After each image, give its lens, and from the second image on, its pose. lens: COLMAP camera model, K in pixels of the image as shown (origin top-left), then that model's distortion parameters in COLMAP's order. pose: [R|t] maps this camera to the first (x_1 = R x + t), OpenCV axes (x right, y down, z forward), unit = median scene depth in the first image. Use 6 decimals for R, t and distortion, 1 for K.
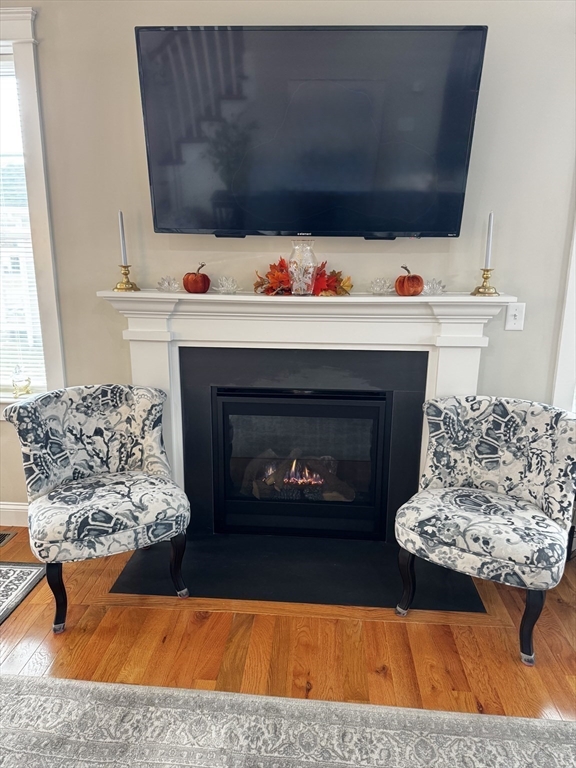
lens RADIAL K [[533.0, 0, 280.2], [0, 533.0, 386.0], [0, 0, 1]] dist [0.019860, -0.007218]
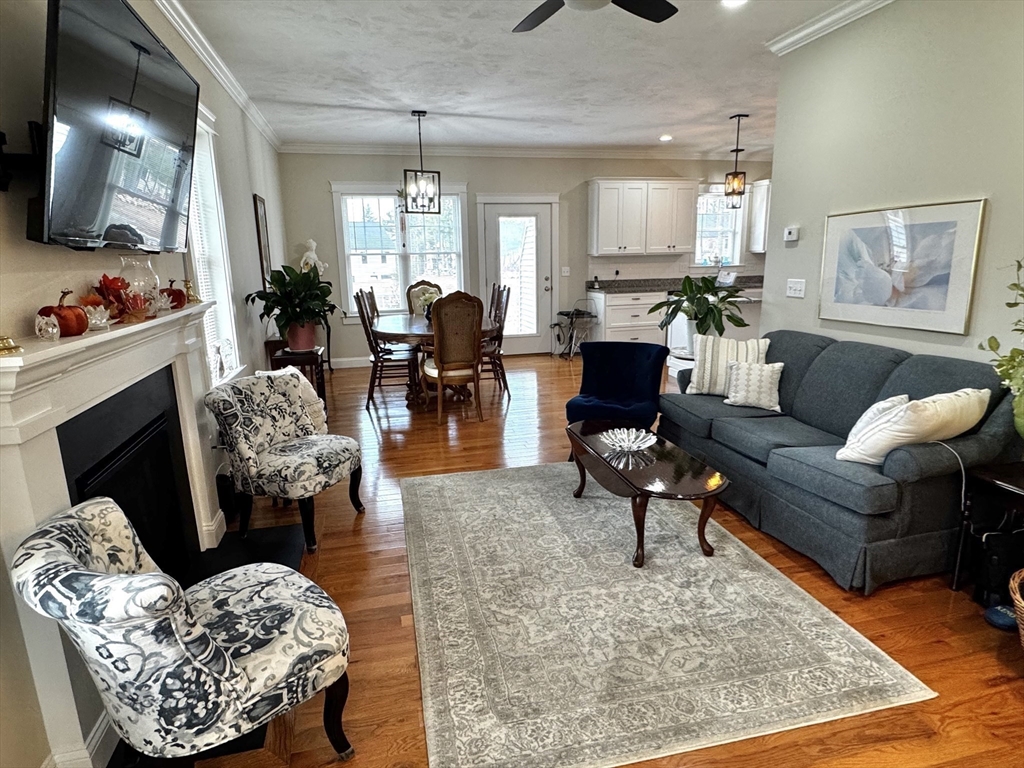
lens RADIAL K [[580.6, 0, 515.1], [0, 580.6, 382.8], [0, 0, 1]] dist [-0.001330, -0.001191]
pose [[-0.312498, -0.205749, 0.927369, -1.041978], [0.249483, 0.924213, 0.289118, -0.201594], [-0.916572, 0.321711, -0.237484, 0.726555]]
